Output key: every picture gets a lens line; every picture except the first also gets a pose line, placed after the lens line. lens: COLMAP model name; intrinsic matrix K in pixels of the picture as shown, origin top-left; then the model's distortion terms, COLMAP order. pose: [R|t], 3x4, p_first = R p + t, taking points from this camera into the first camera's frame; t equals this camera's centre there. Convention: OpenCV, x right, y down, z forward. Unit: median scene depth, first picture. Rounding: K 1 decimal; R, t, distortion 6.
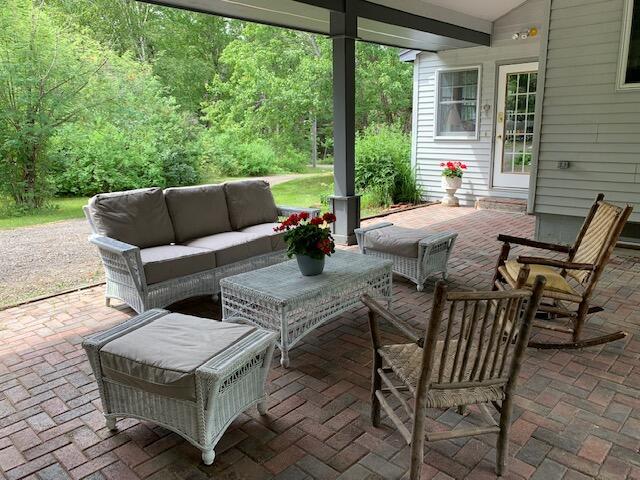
lens RADIAL K [[488.8, 0, 320.0], [0, 488.8, 240.0], [0, 0, 1]] dist [0.060793, -0.083468]
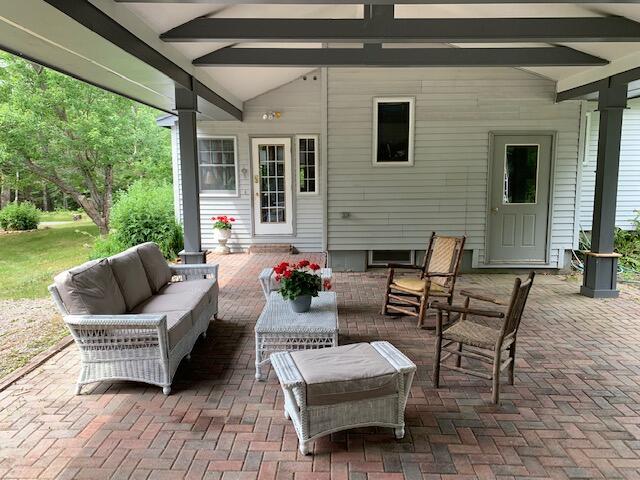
lens RADIAL K [[488.8, 0, 320.0], [0, 488.8, 240.0], [0, 0, 1]] dist [0.060793, -0.083468]
pose [[0.738667, -0.076774, 0.669684, -0.339742], [0.144102, 0.988511, -0.045620, -0.019293], [-0.658487, 0.130200, 0.741244, 0.010327]]
